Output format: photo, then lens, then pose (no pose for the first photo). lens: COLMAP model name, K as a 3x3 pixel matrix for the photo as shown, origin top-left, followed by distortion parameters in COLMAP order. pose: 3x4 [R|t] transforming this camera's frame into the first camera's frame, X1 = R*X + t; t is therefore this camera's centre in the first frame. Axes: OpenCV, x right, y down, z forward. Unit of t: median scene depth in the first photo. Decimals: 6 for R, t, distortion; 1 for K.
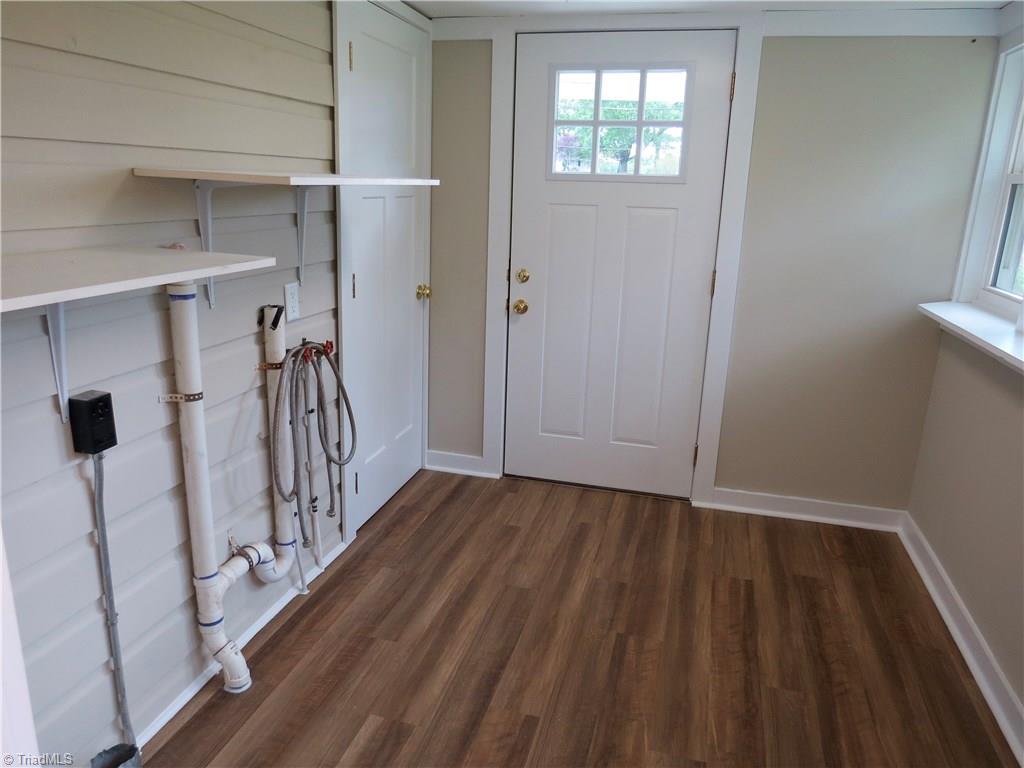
lens RADIAL K [[735.5, 0, 512.0], [0, 735.5, 384.0], [0, 0, 1]] dist [-0.004815, -0.004107]
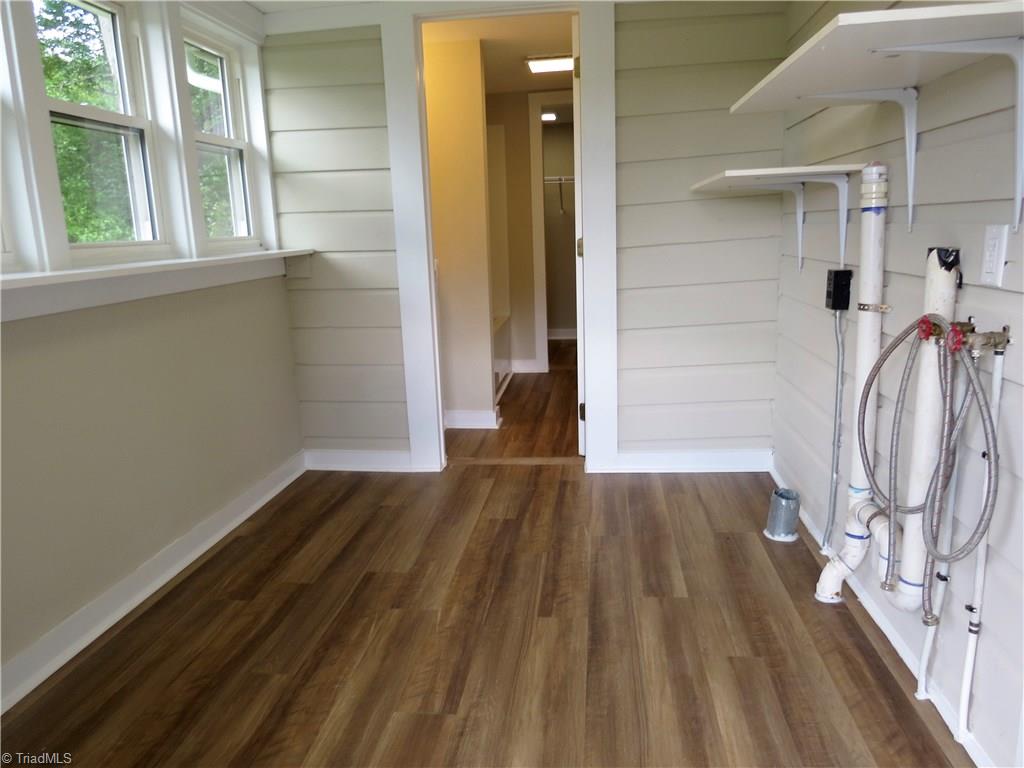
lens RADIAL K [[735.5, 0, 512.0], [0, 735.5, 384.0], [0, 0, 1]] dist [-0.004815, -0.004107]
pose [[-0.988334, 0.023371, -0.150499, 0.206510], [-0.047722, 0.890875, 0.451735, -0.291720], [0.144633, 0.453647, -0.879366, 1.624102]]
